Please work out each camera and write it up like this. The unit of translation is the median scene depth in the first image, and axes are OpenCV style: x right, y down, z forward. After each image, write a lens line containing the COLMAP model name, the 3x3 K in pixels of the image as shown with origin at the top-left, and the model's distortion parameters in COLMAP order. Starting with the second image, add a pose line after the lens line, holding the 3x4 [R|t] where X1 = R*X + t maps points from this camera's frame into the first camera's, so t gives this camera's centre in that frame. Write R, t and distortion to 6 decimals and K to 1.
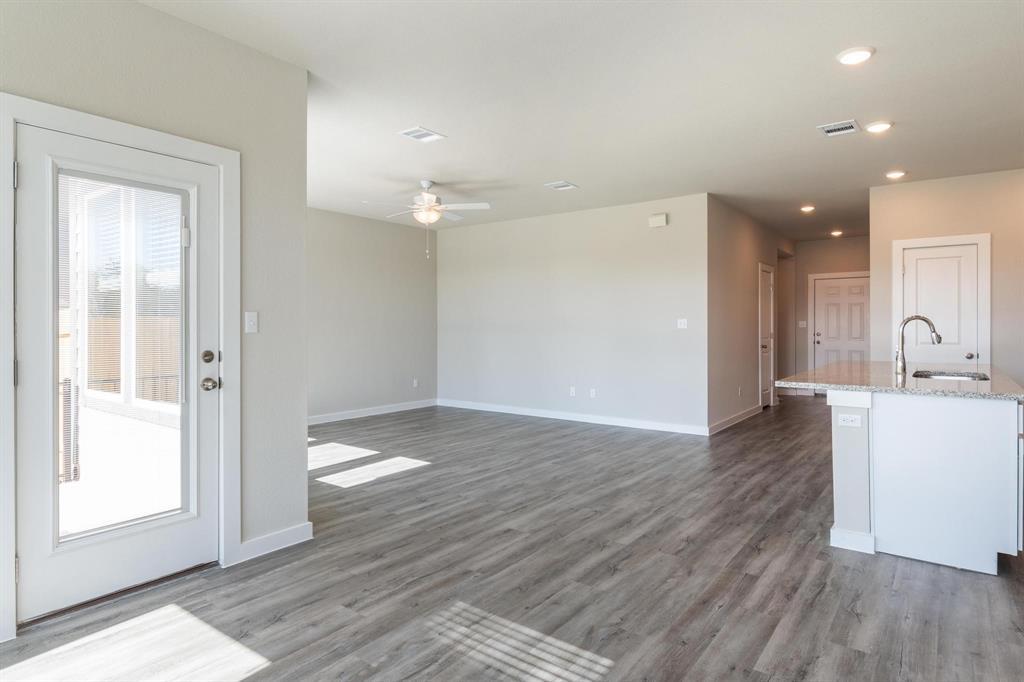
lens RADIAL K [[575.7, 0, 517.7], [0, 575.7, 323.3], [0, 0, 1]] dist [-0.000232, -0.002613]
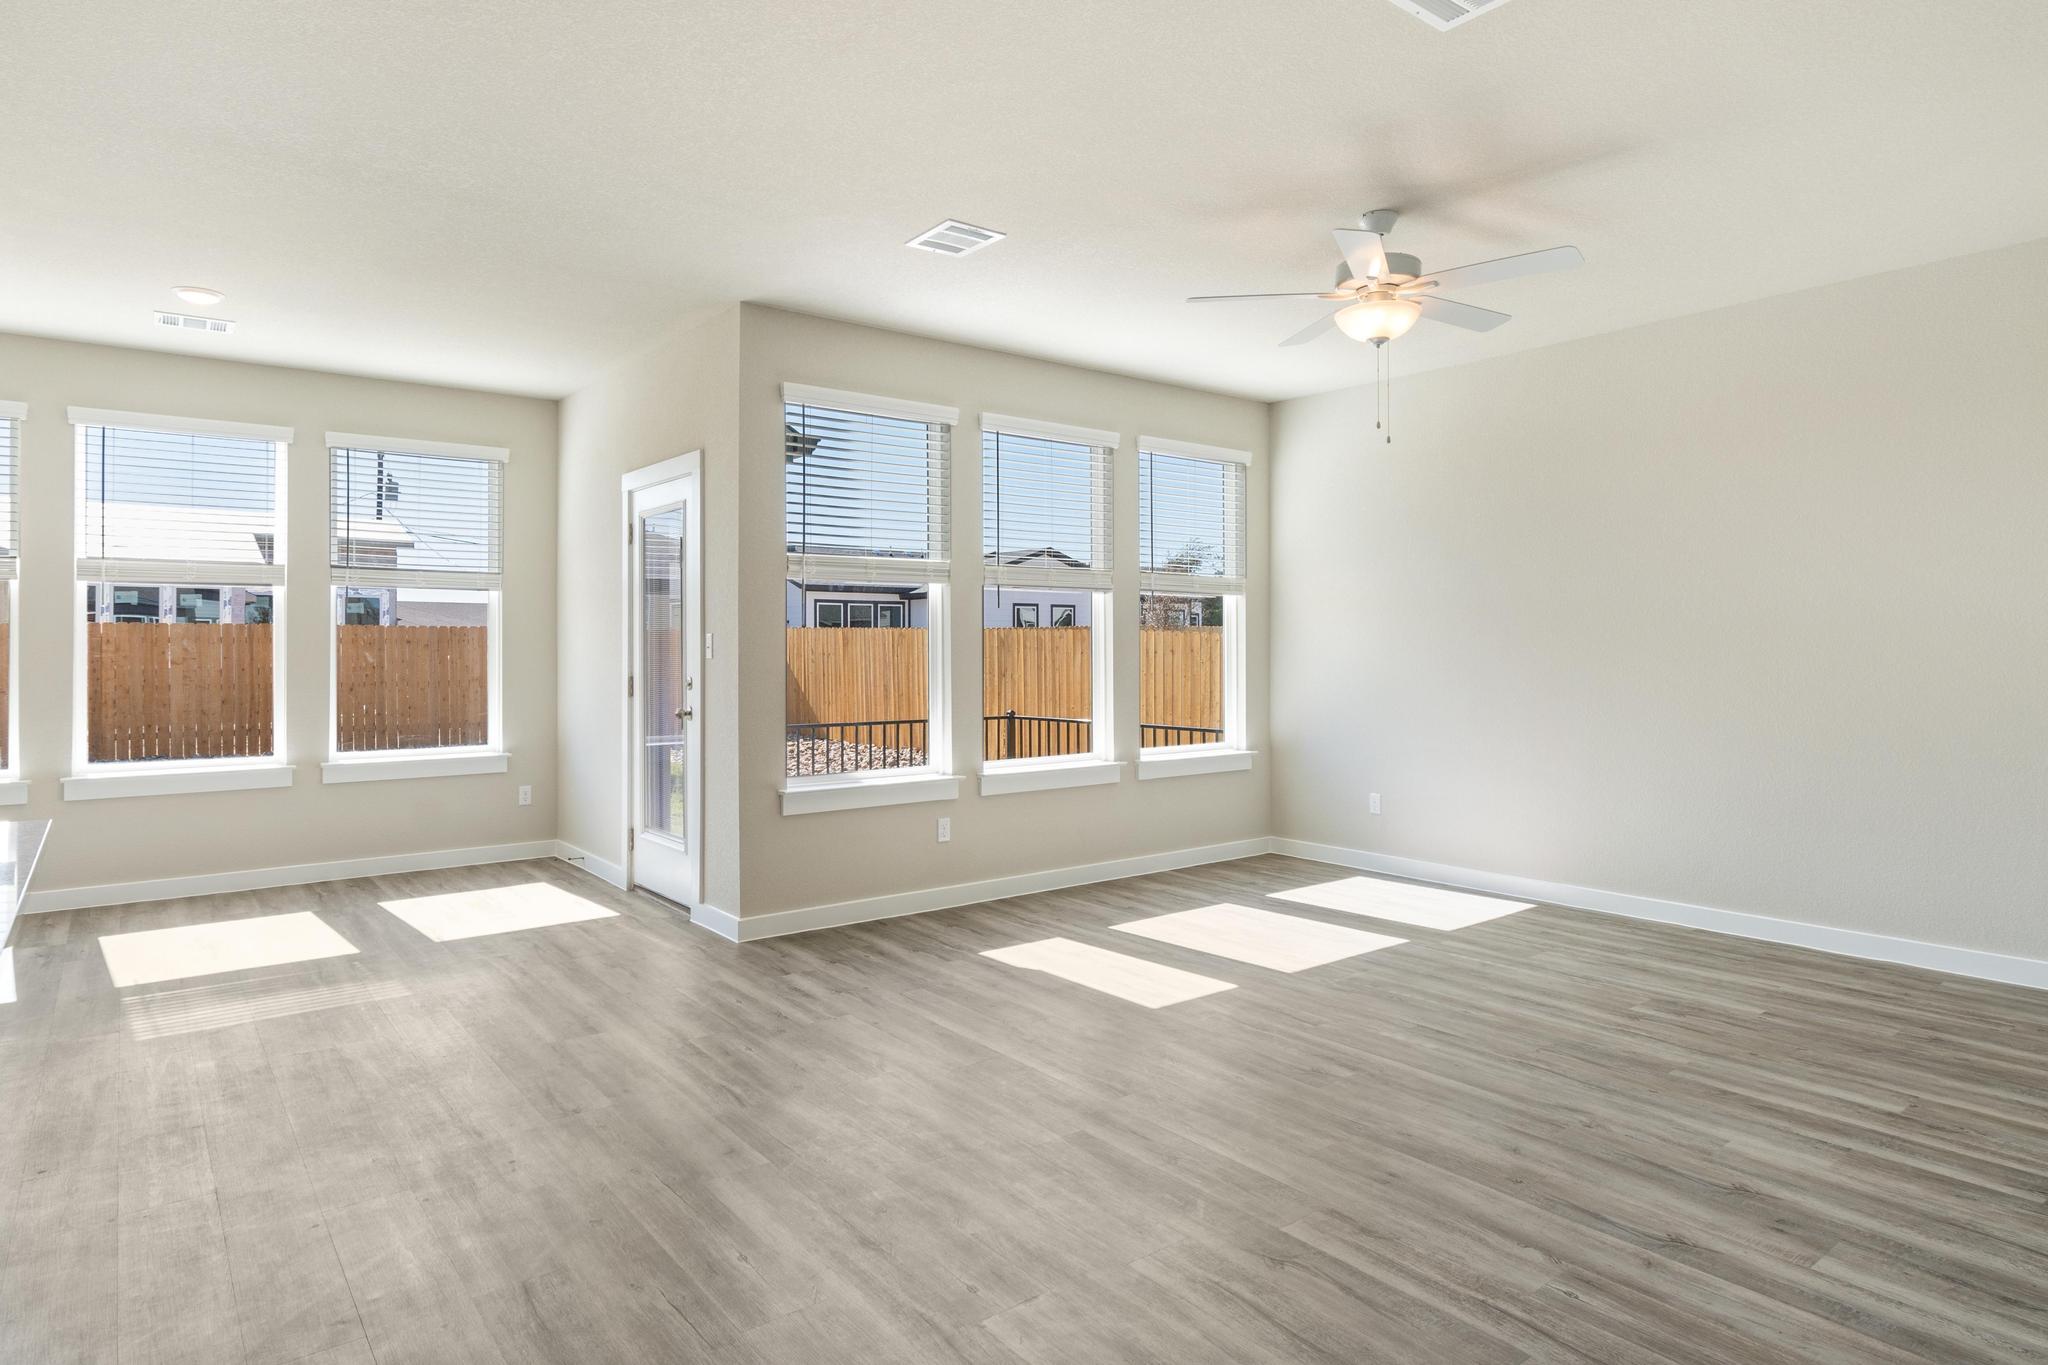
lens RADIAL K [[1151.4, 0, 1035.4], [0, 1151.4, 647.2], [0, 0, 1]] dist [-0.000232, -0.002613]
pose [[-0.252312, 0.000078, -0.967646, 0.809169], [0.003501, 0.999994, -0.000832, 0.002882], [0.967640, -0.003597, -0.252310, 1.468138]]
